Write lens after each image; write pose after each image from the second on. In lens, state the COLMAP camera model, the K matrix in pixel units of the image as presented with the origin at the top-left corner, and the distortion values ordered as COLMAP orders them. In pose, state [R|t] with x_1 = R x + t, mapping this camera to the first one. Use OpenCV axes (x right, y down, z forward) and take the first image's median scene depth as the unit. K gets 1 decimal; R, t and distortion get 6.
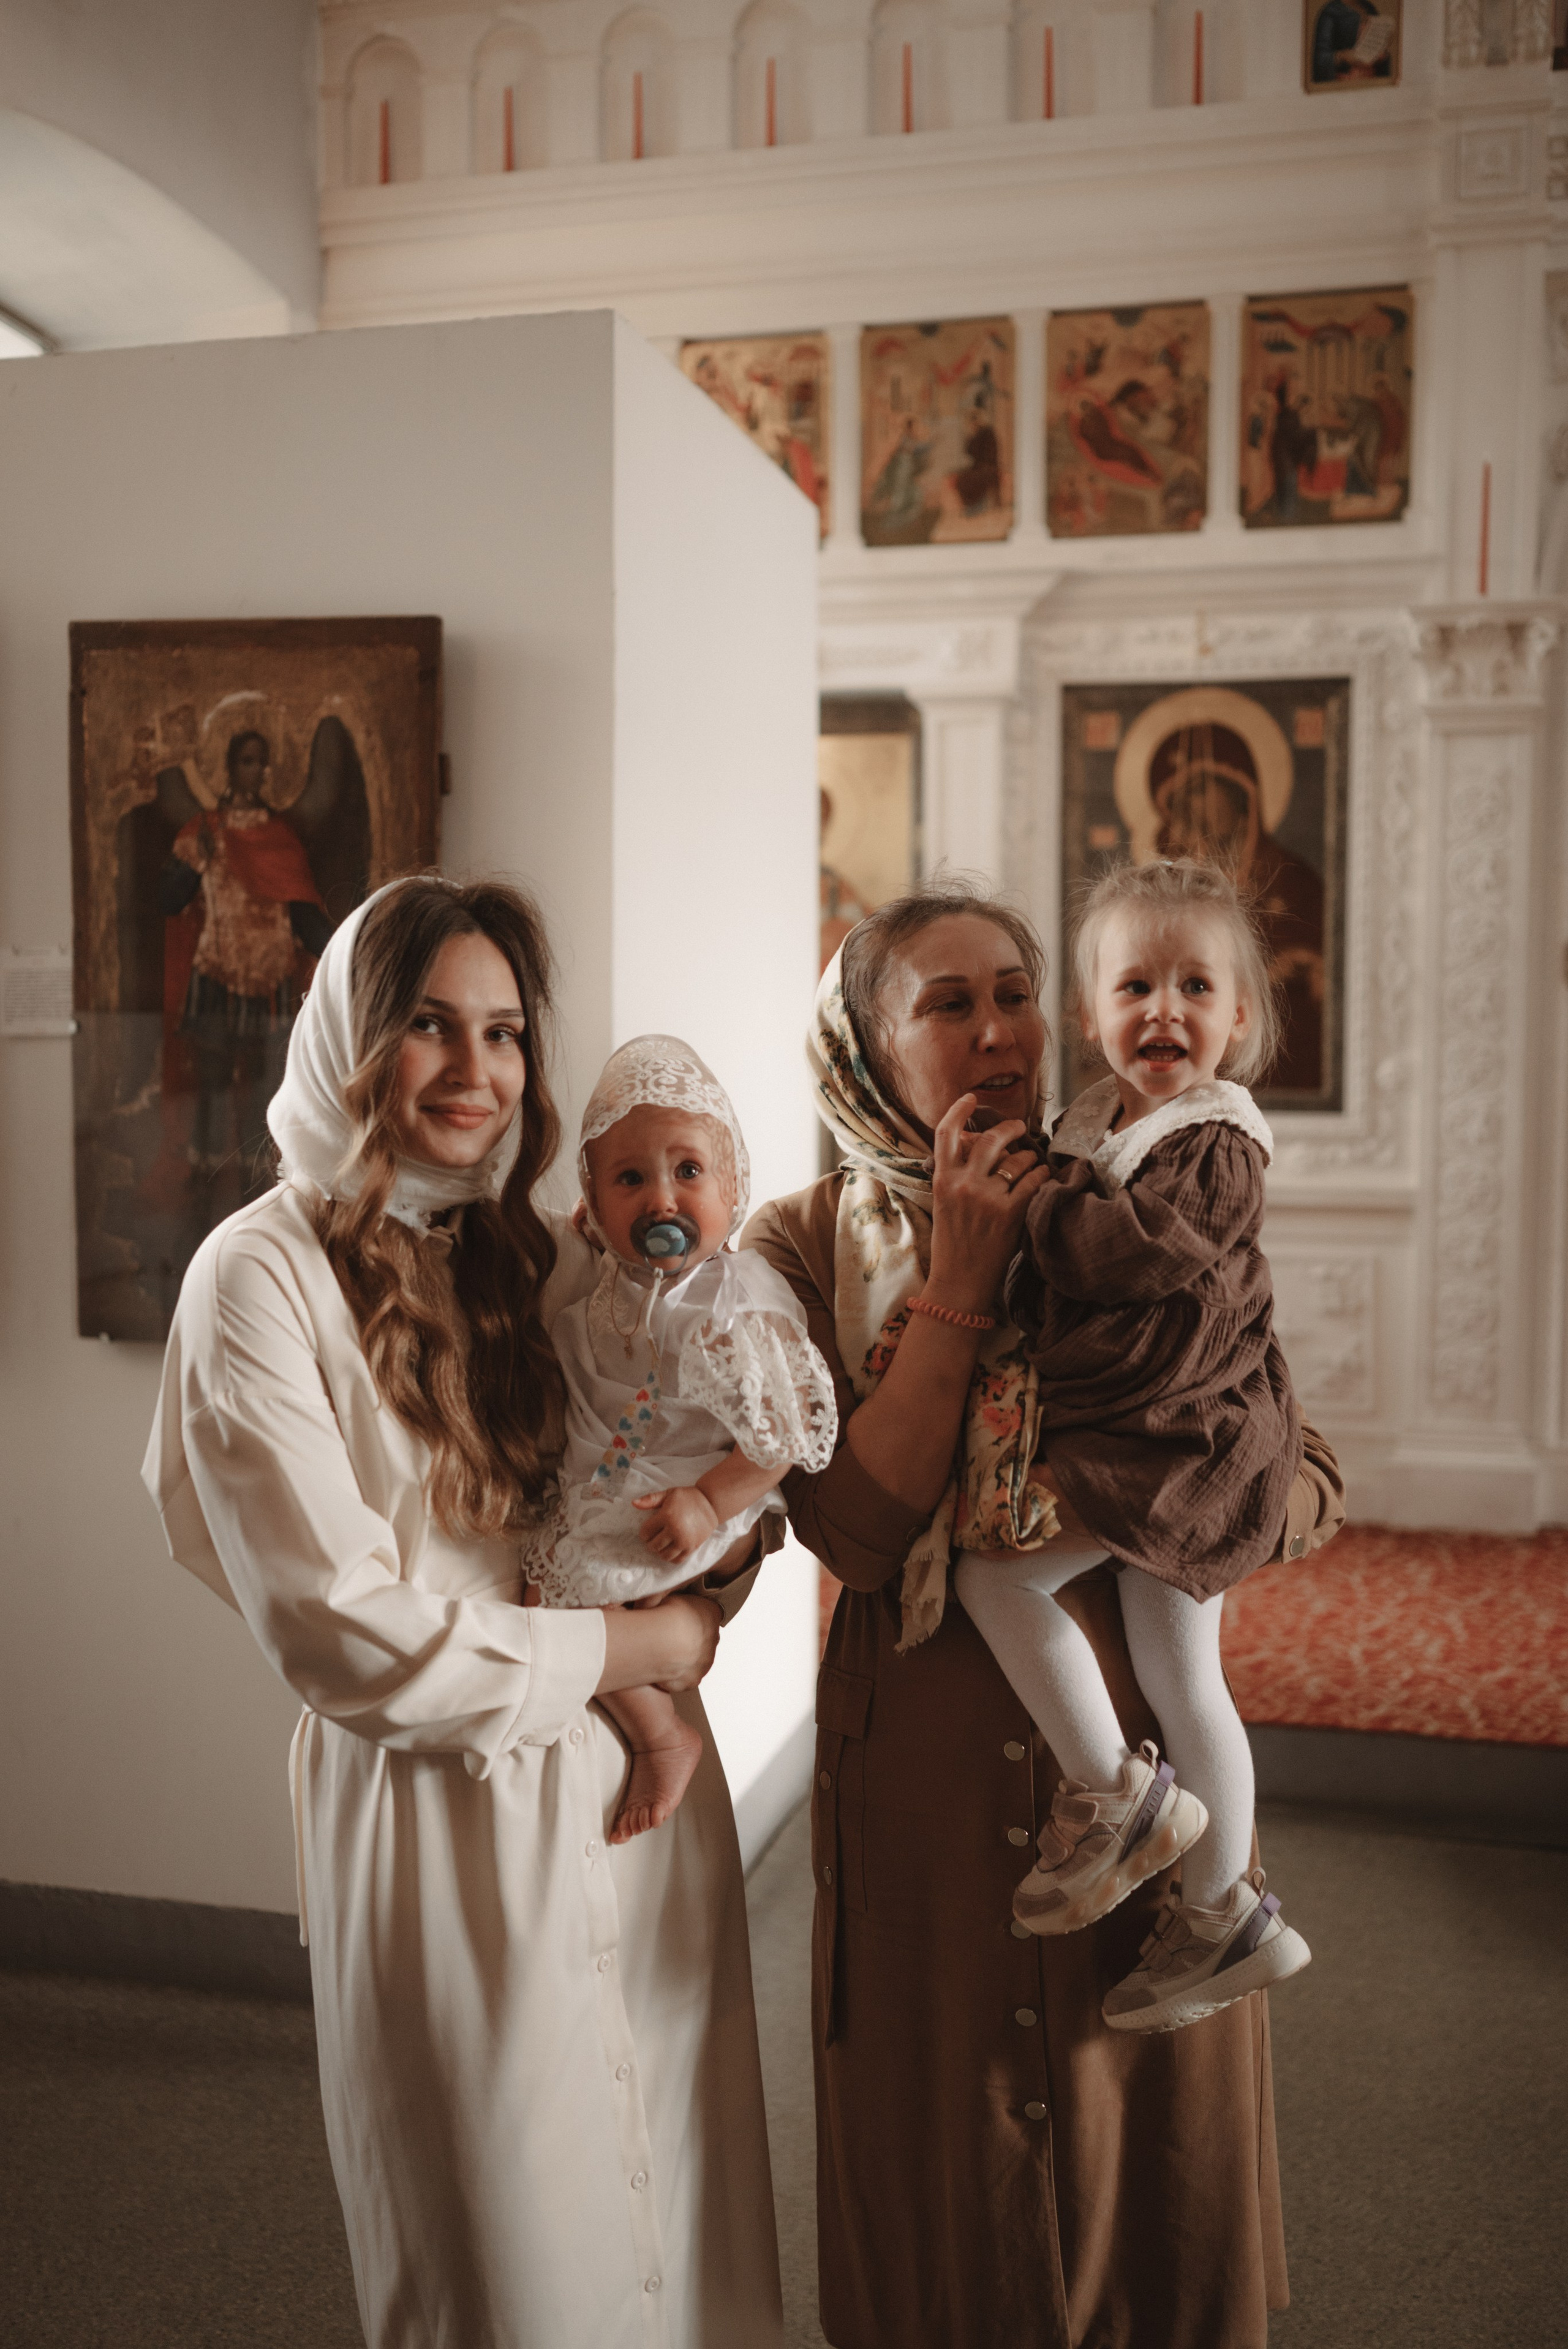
lens RADIAL K [[2219.8, 0, 786.8], [0, 2219.8, 1178.9], [0, 0, 1]] dist [-0.008097, 0.015766]
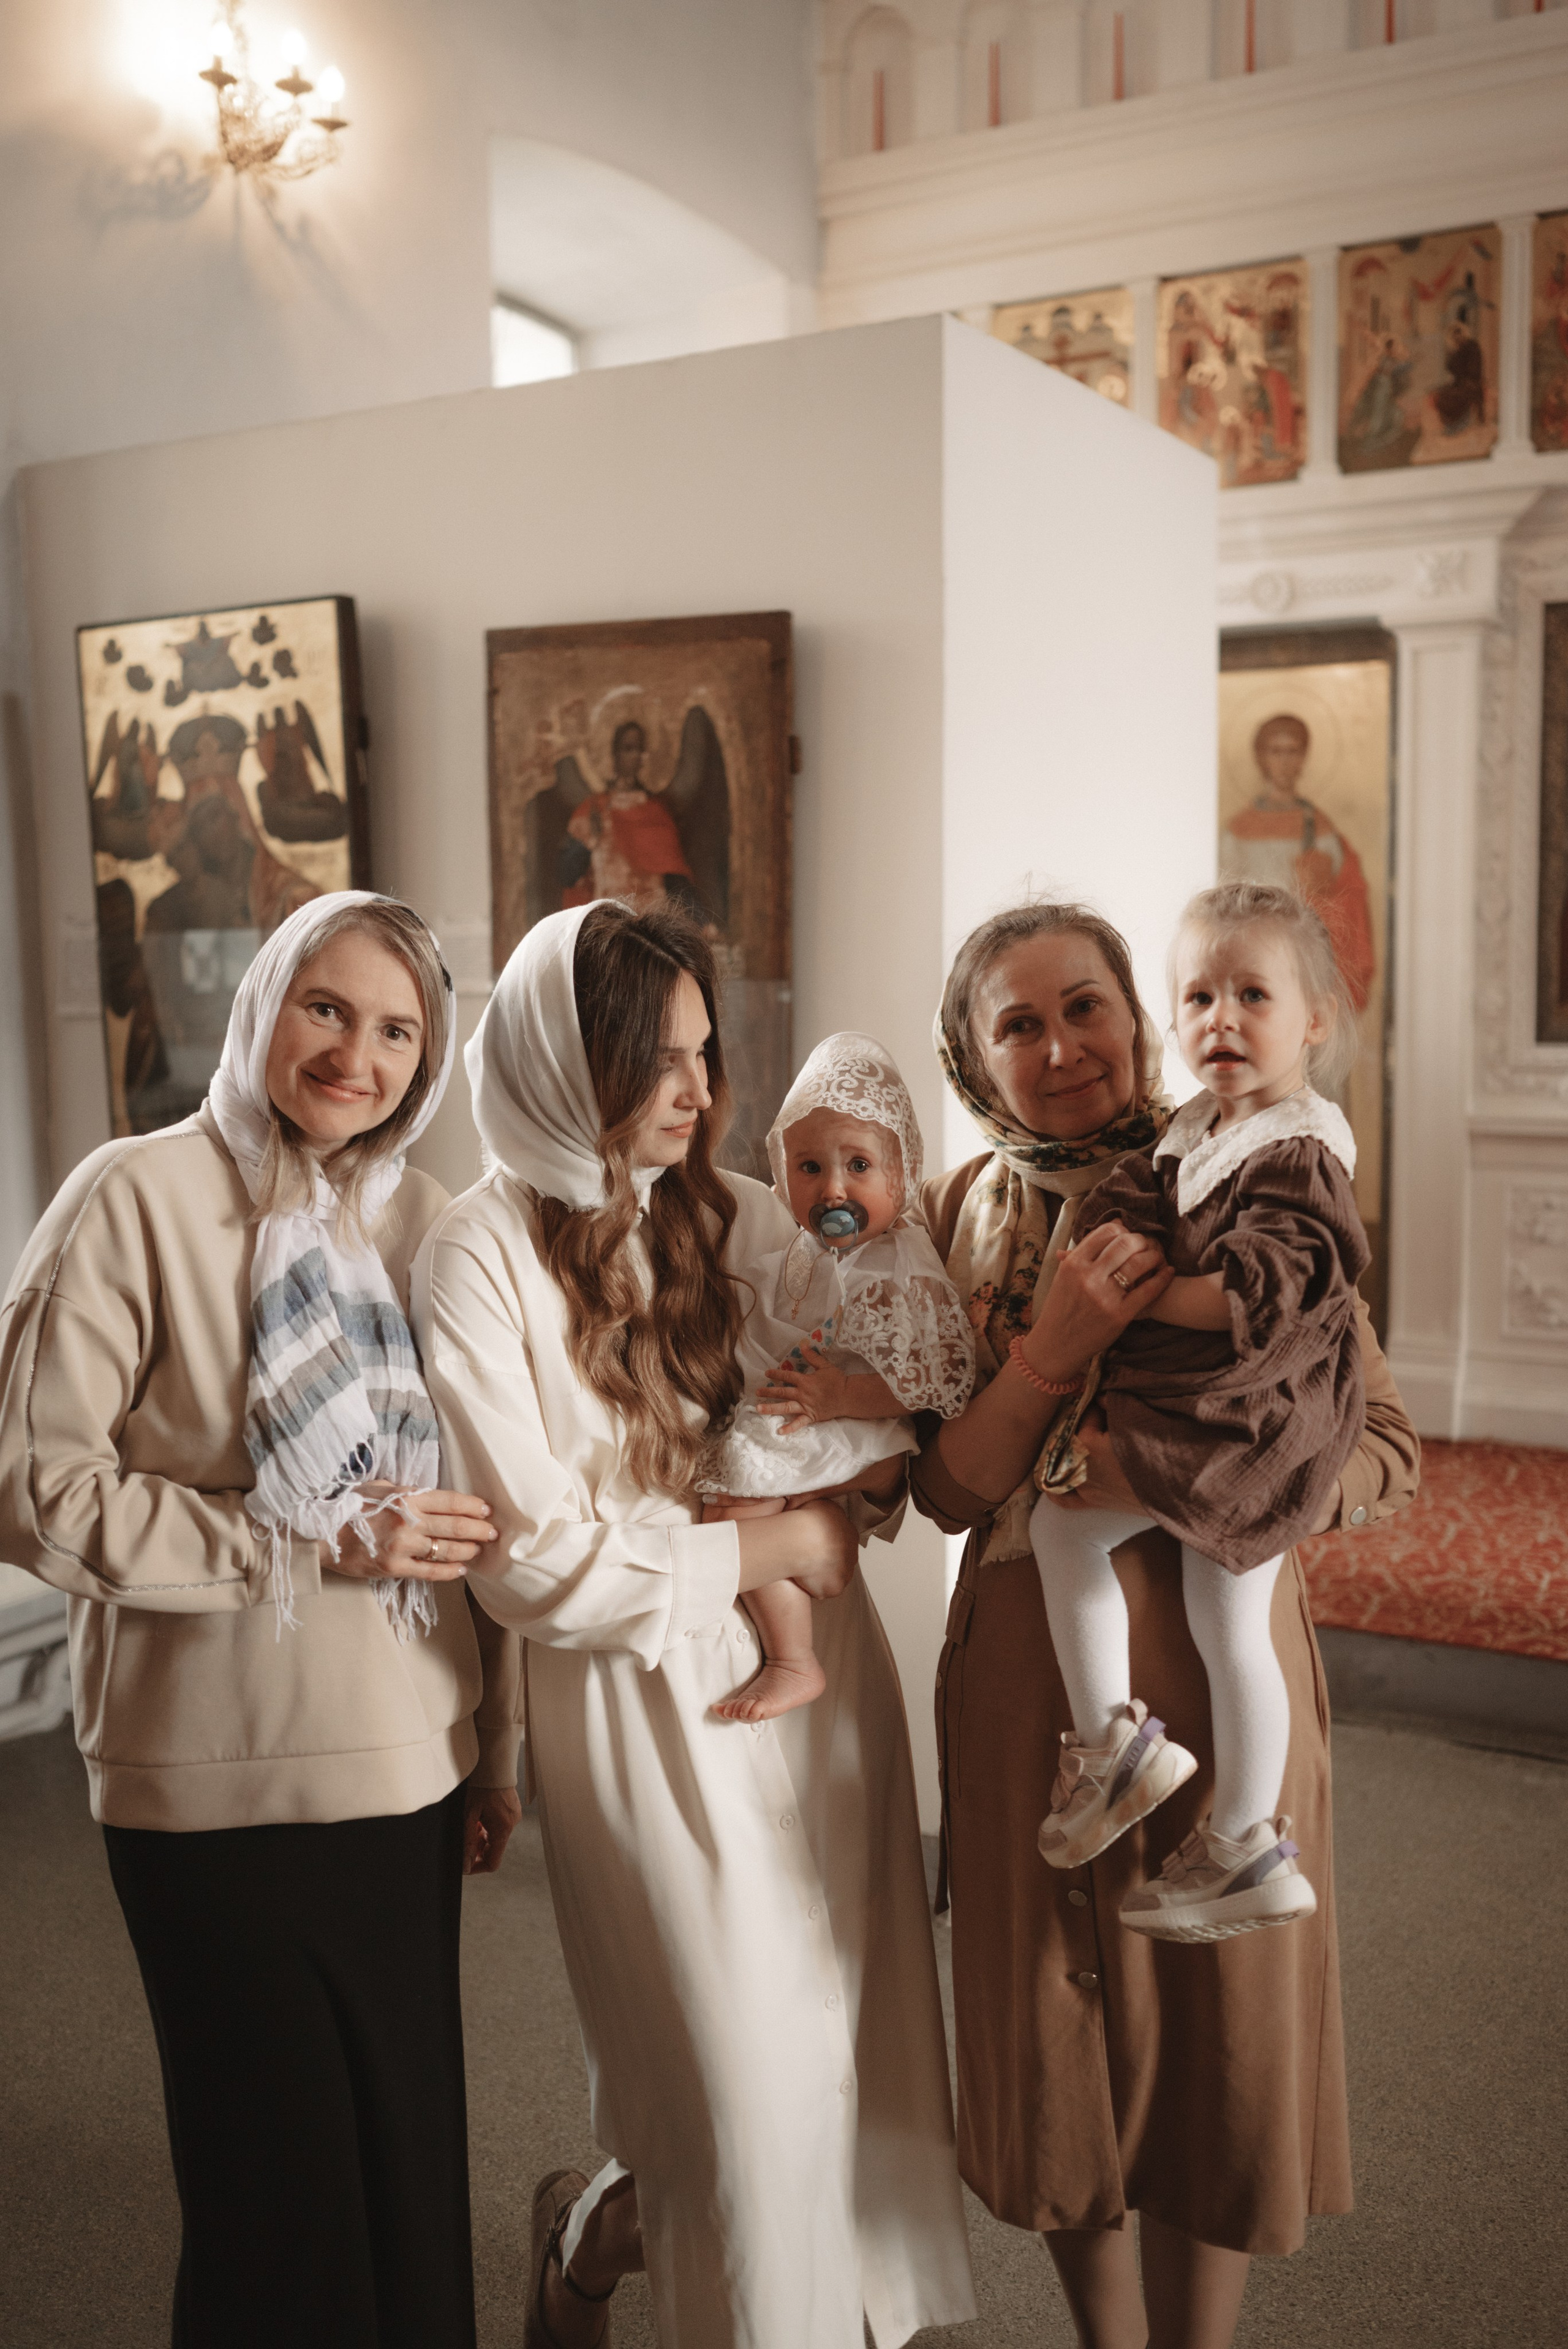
lens RADIAL K [[2199.2, 0, 783.2], [0, 2199.2, 1189.9], [0, 0, 1]] dist [-0.013063, 0.014083]
pose [[0.960971, 0.018635, -0.276020, 0.076539], [-0.005796, 0.998866, 0.047255, -0.010440], [0.276588, -0.043811, 0.959989, -0.026807]]
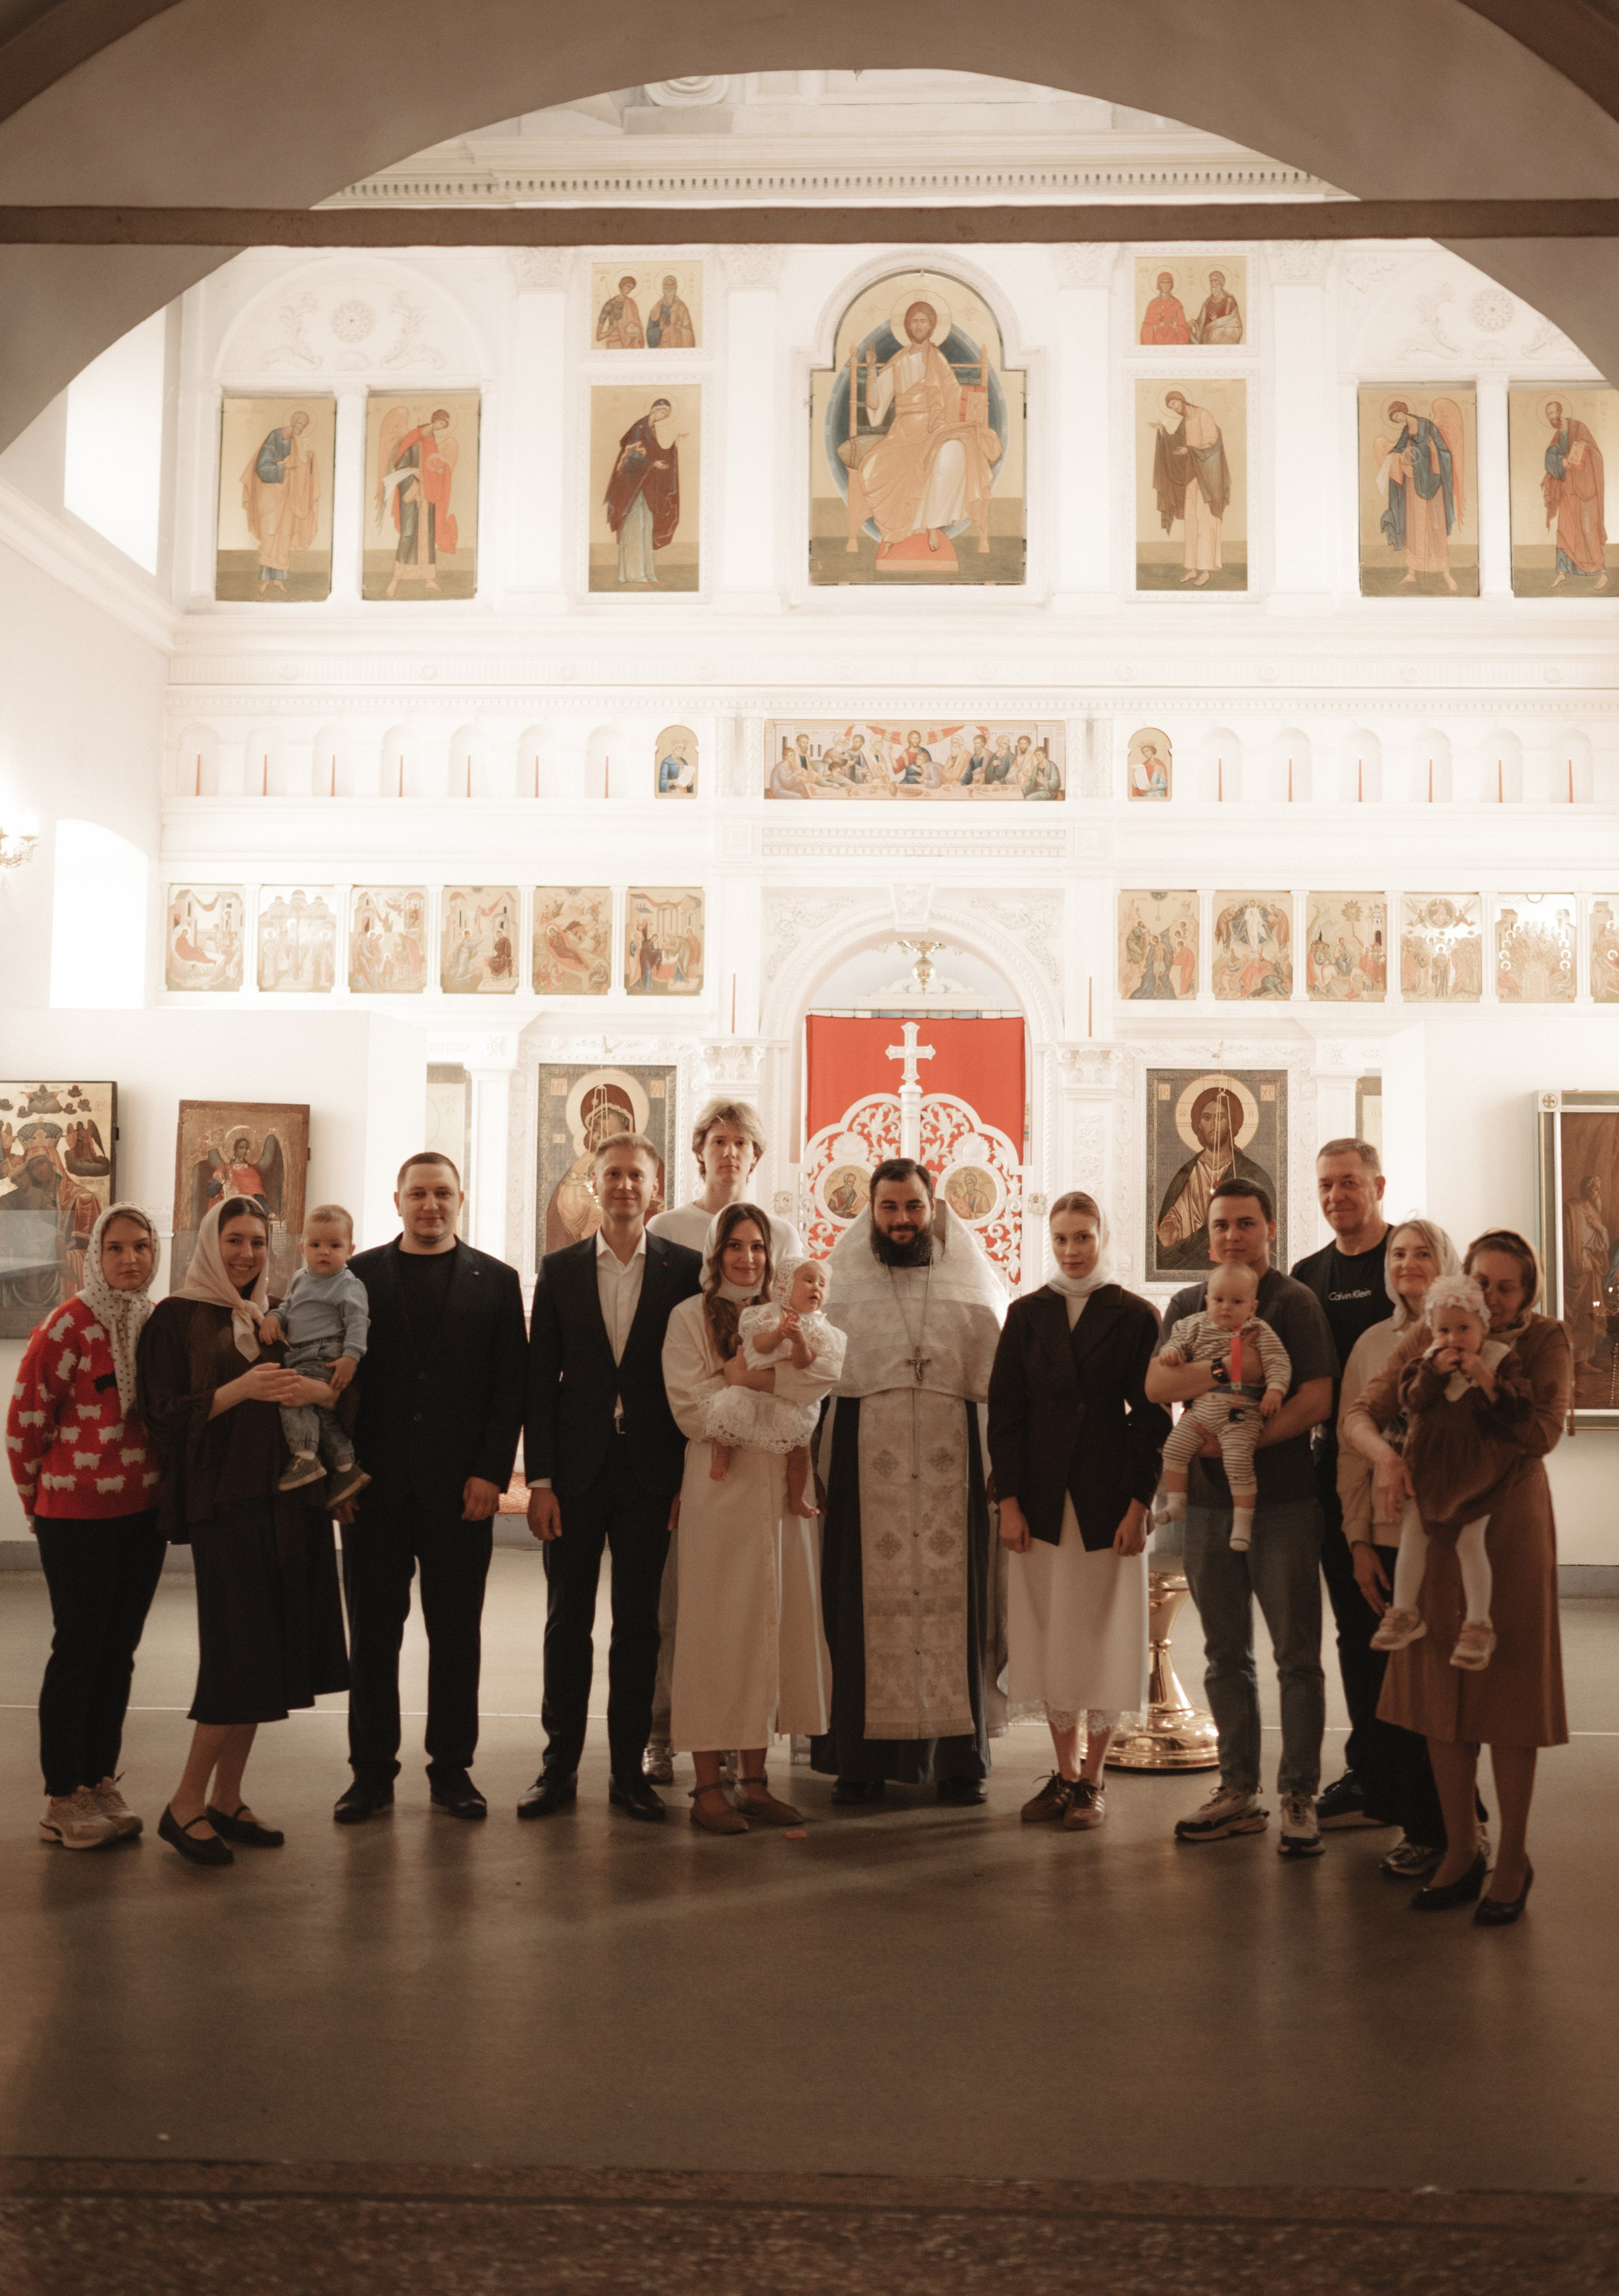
lens RADIAL K [[2587.7, 0, 876.6], [0, 2587.7, 976.0], [0, 0, 1]] dist [-0.006462, 0.010770]
pose [[0.977757, 0.027134, 0.207978, -0.073746], [0.005846, 0.987685, -0.156345, 0.075340], [-0.209659, 0.154084, 0.965558, -1.437874]]
